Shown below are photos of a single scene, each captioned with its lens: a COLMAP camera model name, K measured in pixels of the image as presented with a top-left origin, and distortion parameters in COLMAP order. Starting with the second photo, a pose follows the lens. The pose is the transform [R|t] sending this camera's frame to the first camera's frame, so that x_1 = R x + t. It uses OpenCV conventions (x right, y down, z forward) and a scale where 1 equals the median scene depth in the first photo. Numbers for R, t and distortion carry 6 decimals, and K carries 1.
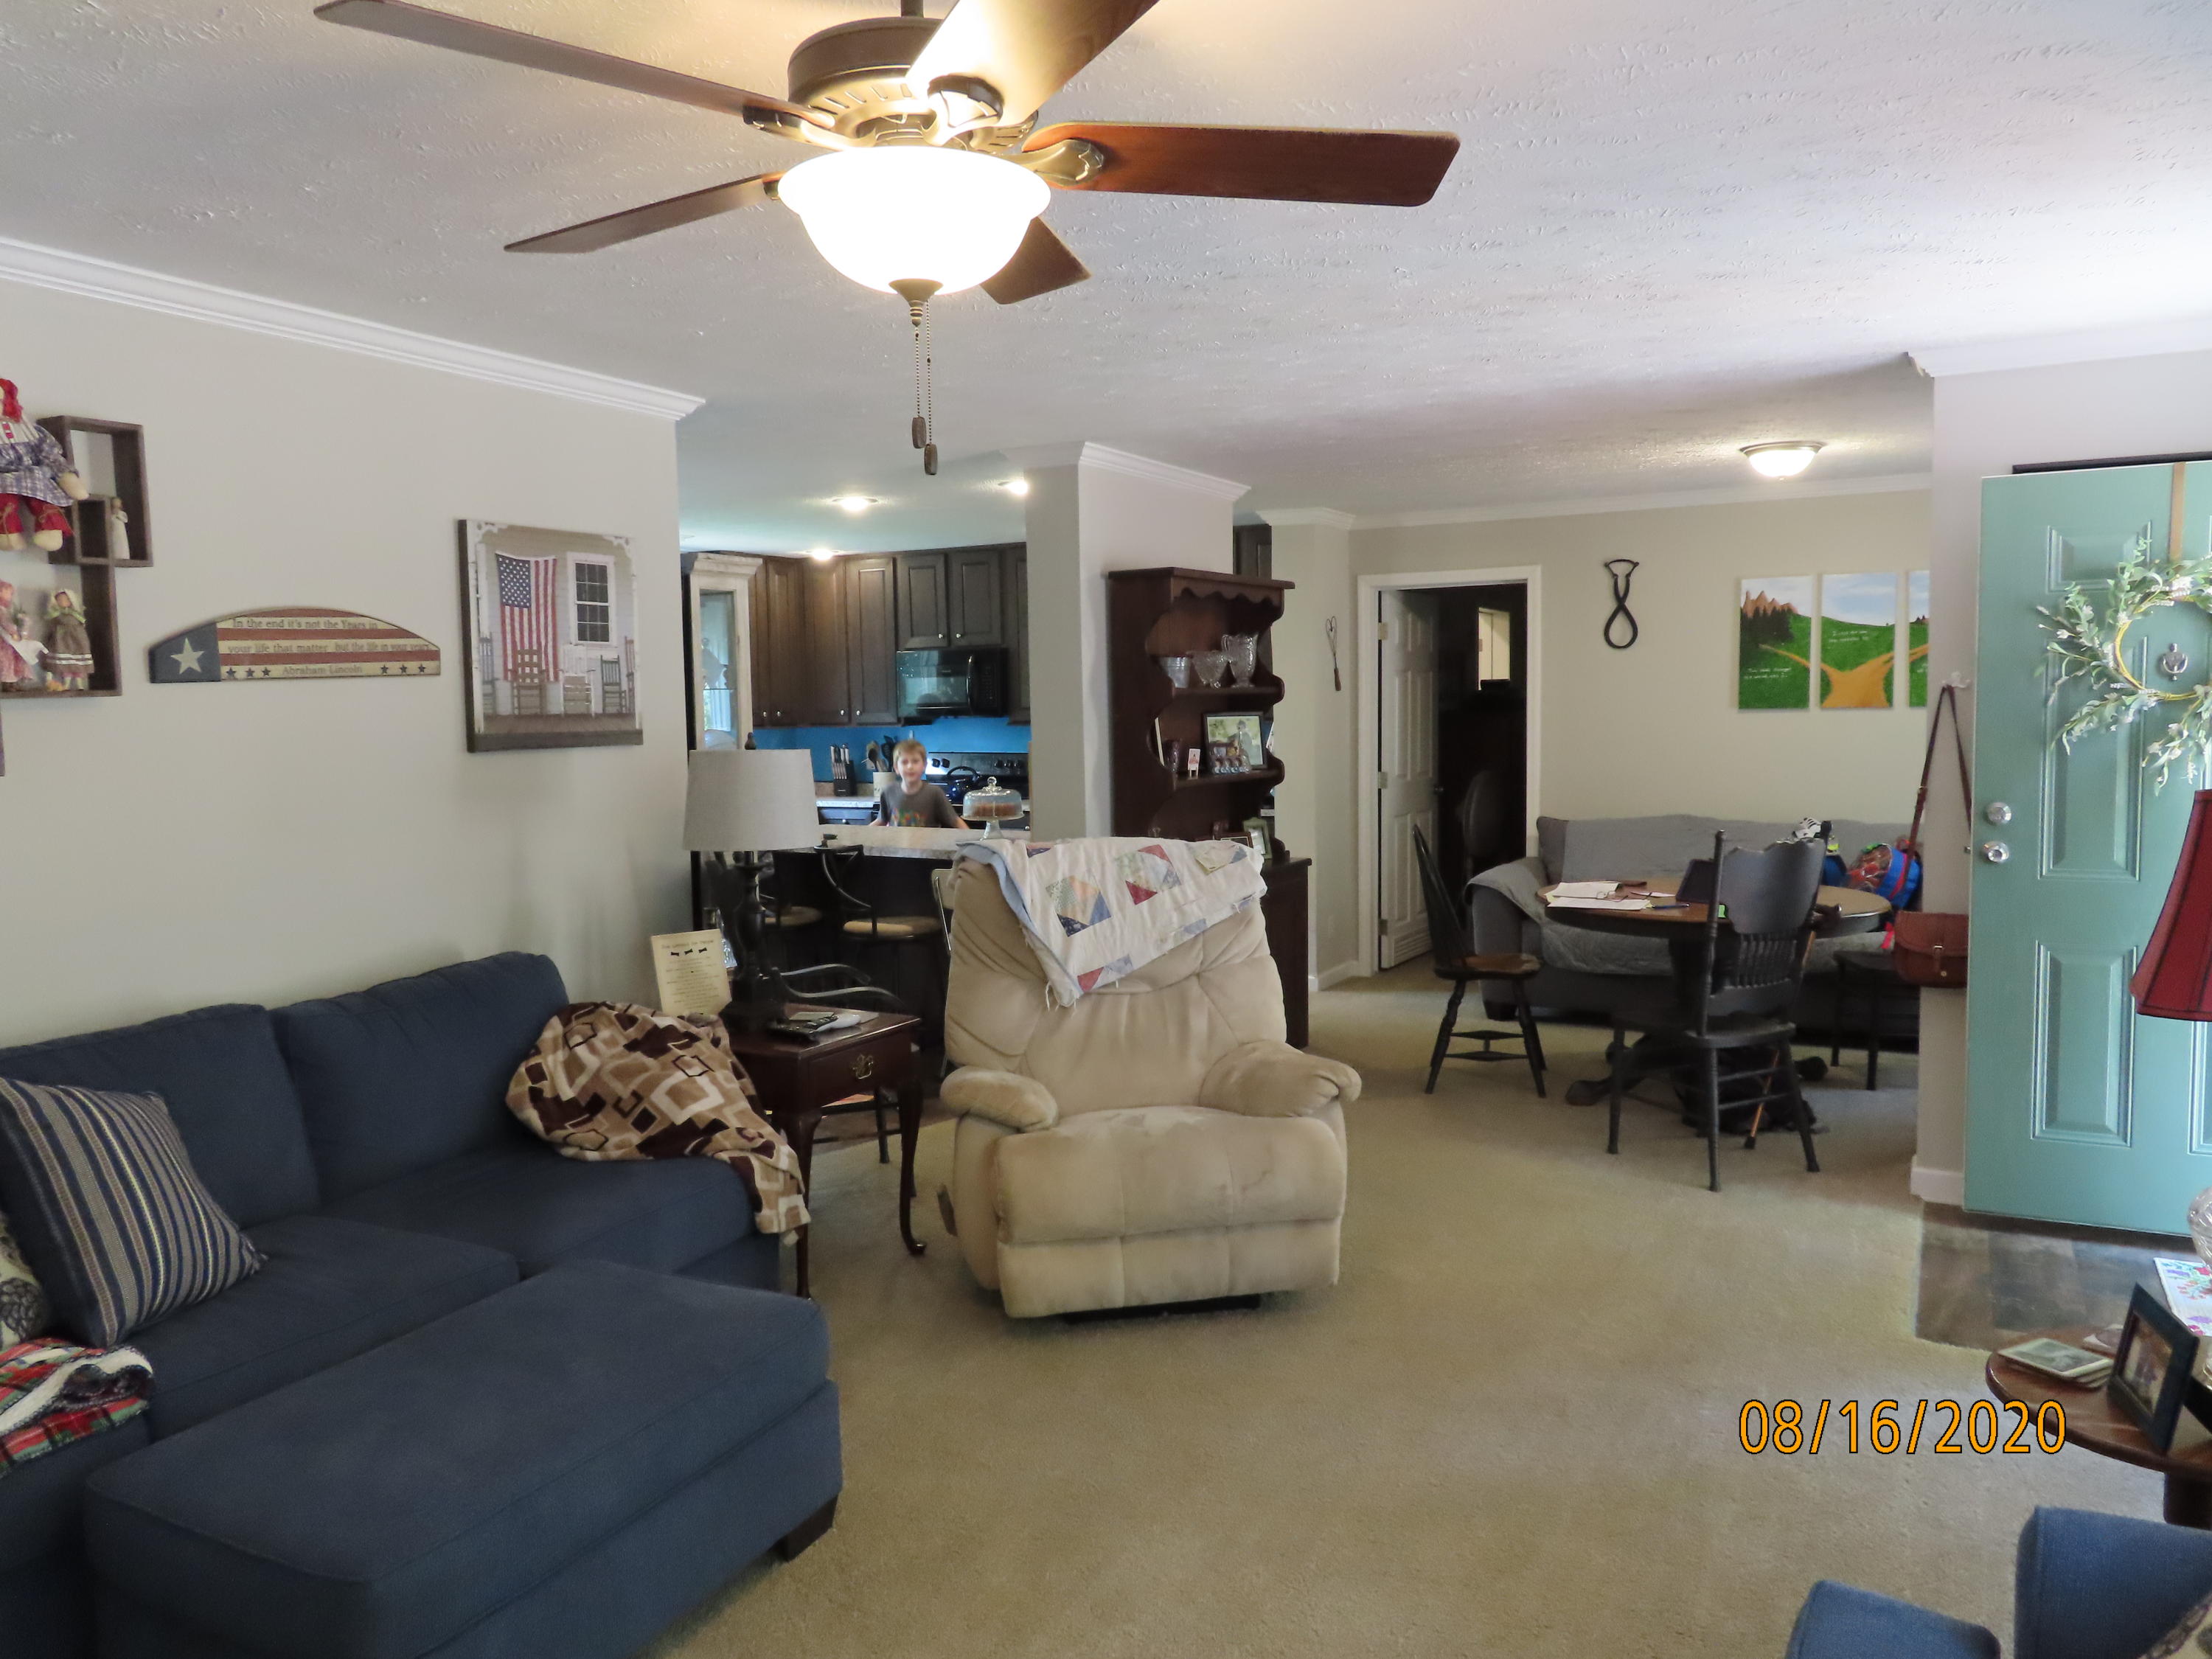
lens RADIAL K [[1579.5, 0, 1119.7], [0, 1579.5, 827.4], [0, 0, 1]] dist [-0.011084, 0.009794]
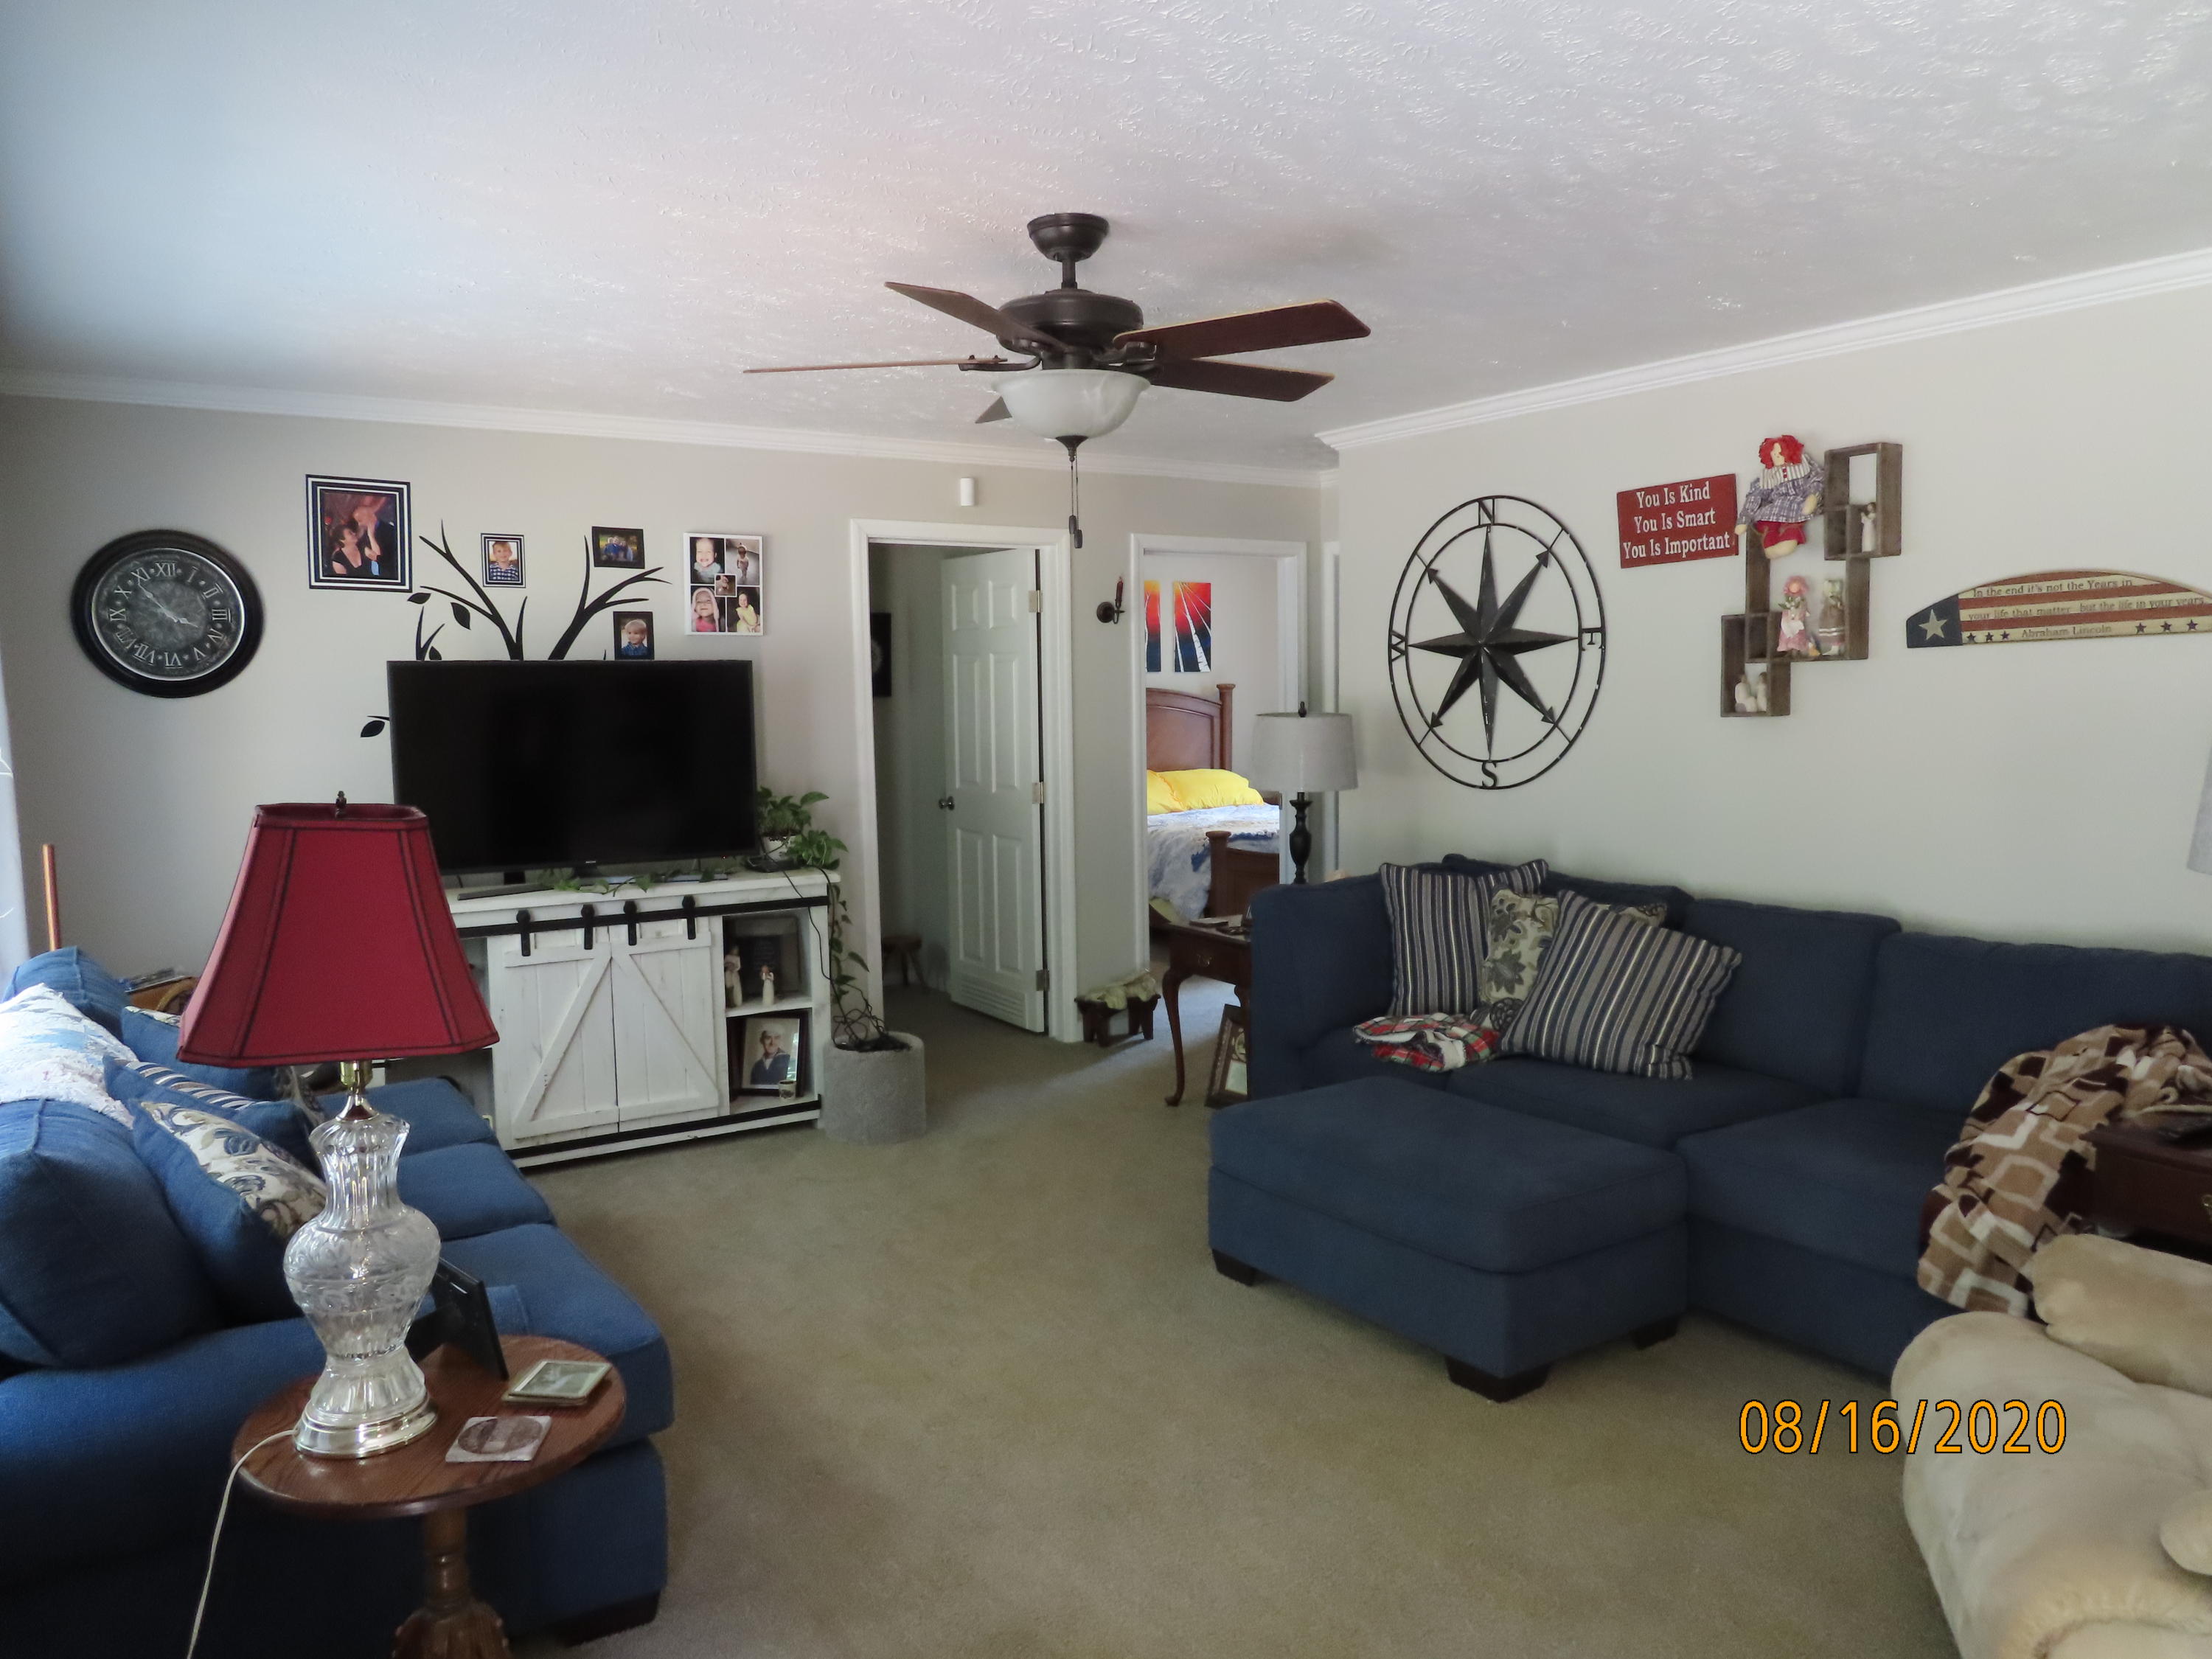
lens RADIAL K [[1579.5, 0, 1106.1], [0, 1579.5, 827.3], [0, 0, 1]] dist [-0.011084, 0.009794]
pose [[-0.500260, 0.099726, -0.860113, 0.732537], [-0.052949, 0.987963, 0.145347, -0.094598], [0.864255, 0.118254, -0.488958, 1.028579]]
